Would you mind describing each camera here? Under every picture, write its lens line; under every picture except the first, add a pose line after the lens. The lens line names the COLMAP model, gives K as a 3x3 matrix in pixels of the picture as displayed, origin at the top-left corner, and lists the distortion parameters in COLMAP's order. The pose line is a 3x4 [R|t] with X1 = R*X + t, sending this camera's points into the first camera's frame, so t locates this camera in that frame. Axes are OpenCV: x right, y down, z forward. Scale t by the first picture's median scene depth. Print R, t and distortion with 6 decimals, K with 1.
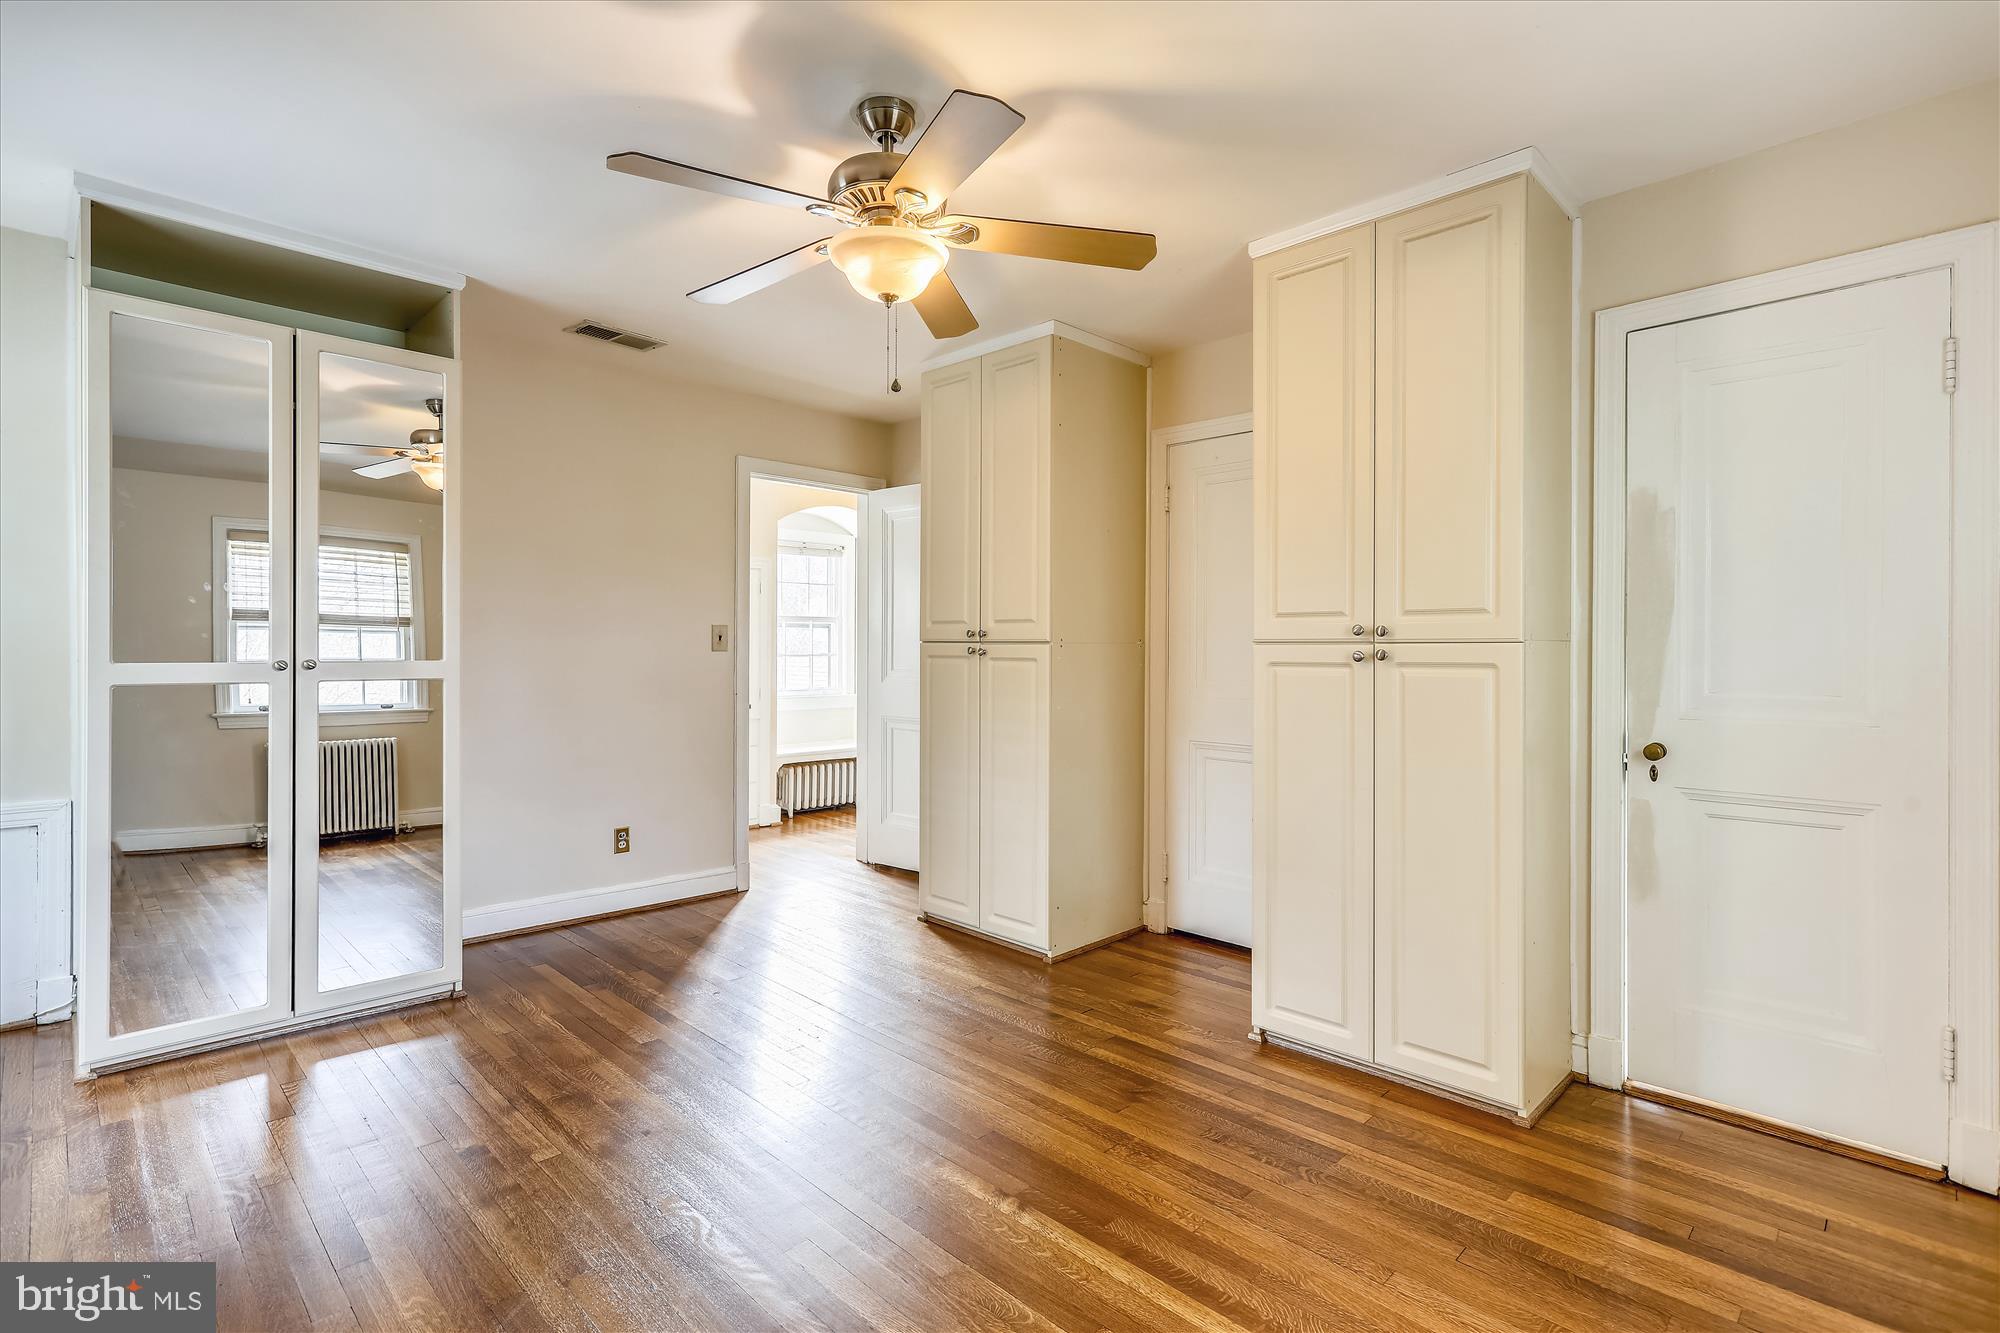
lens RADIAL K [[957.9, 0, 1003.1], [0, 957.9, 657.0], [0, 0, 1]] dist [-0.002416, 0.000580]
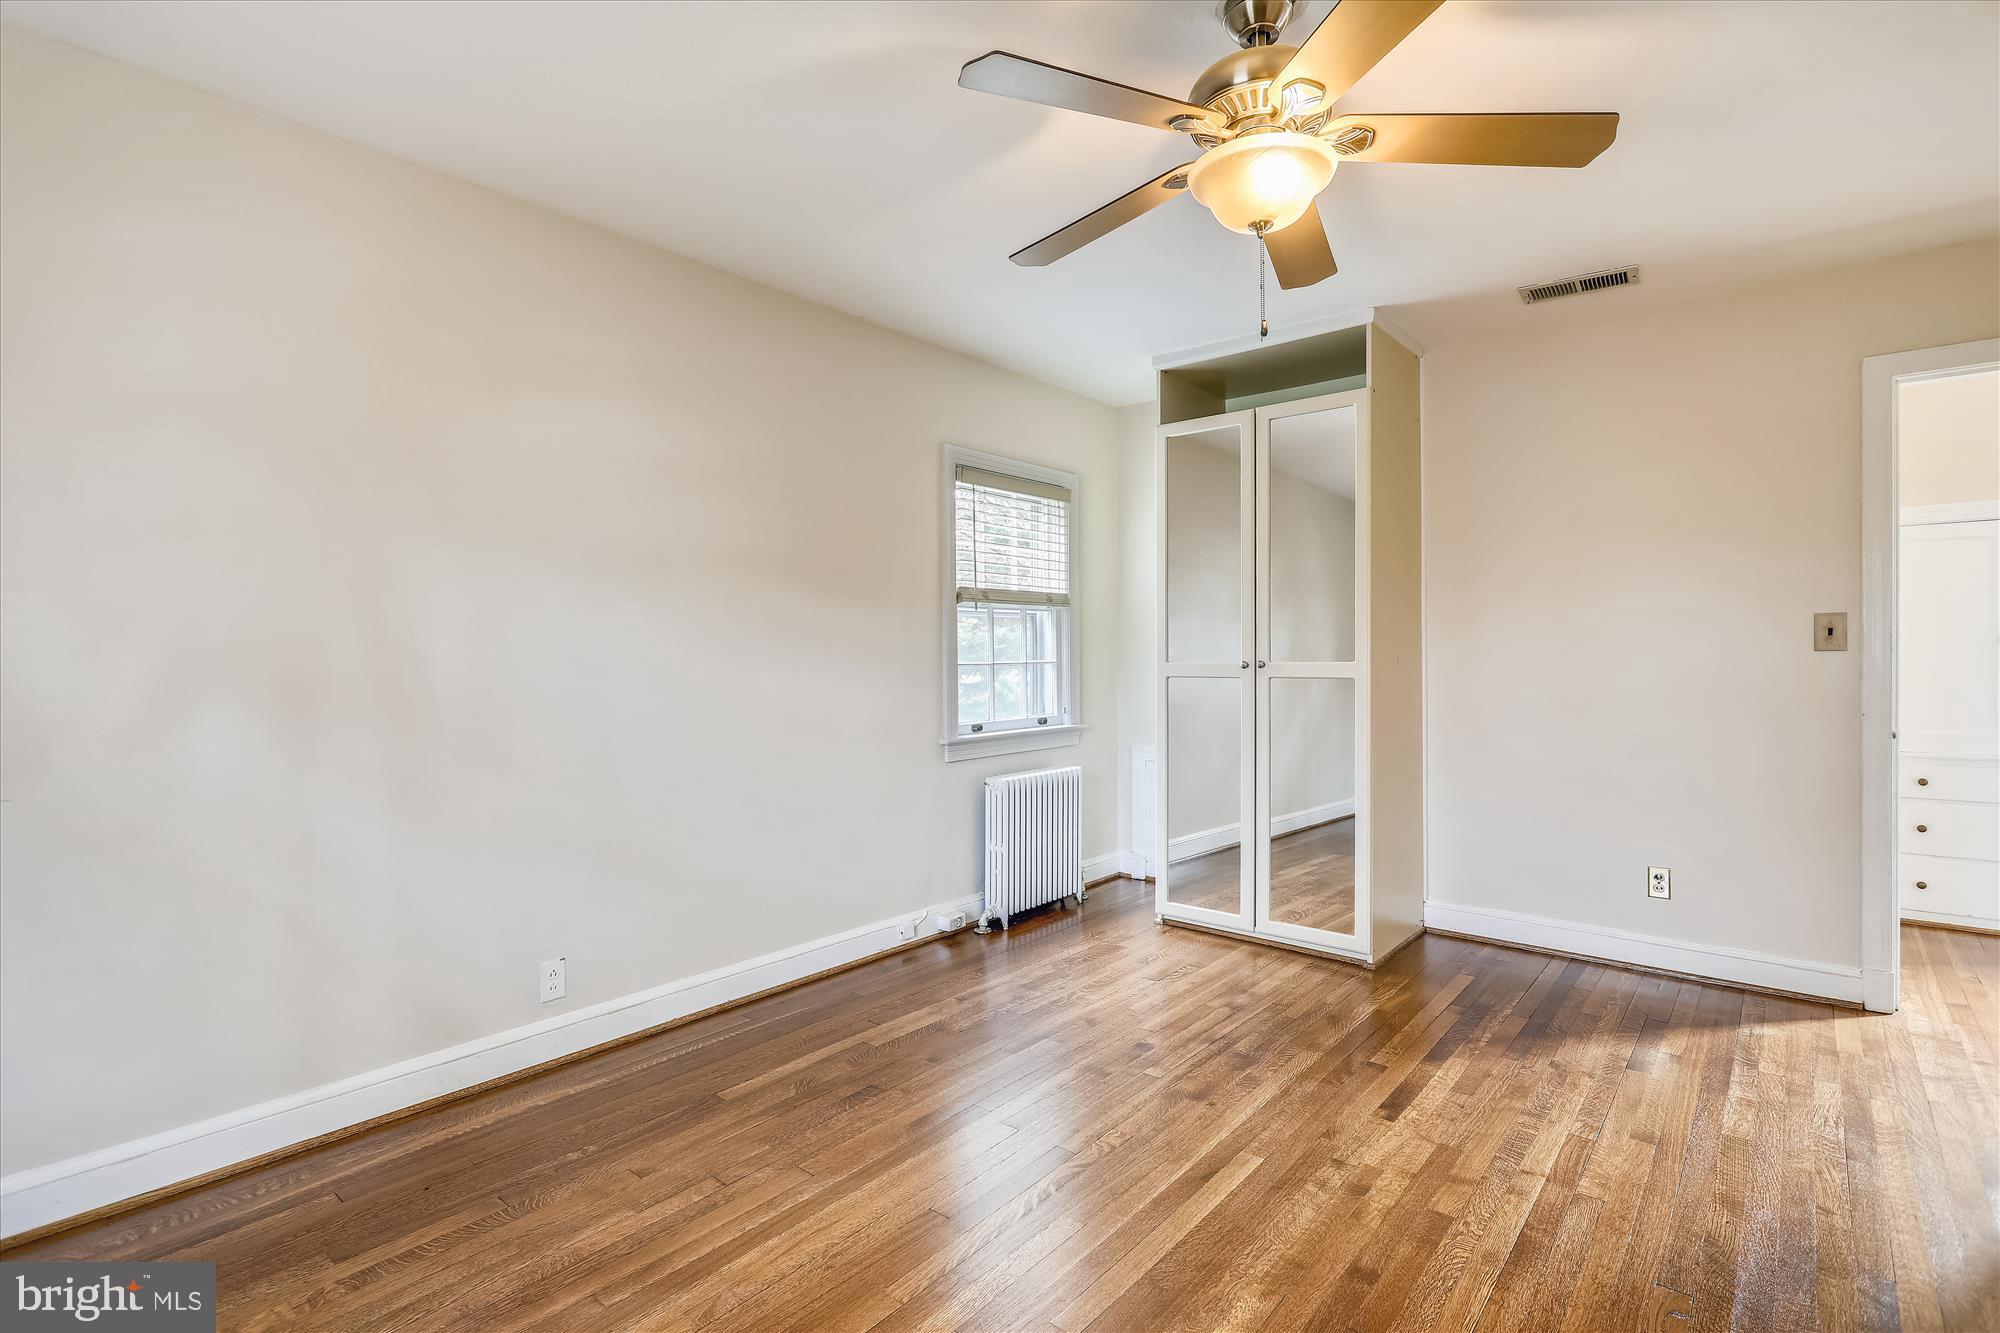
lens RADIAL K [[942.2, 0, 1000.0], [0, 942.2, 666.5], [0, 0, 1]] dist [-0.002021, -0.000137]
pose [[0.078301, 0.010447, -0.996875, 0.476946], [-0.001251, 0.999945, 0.010381, -0.001729], [0.996929, 0.000434, 0.078310, 0.498178]]
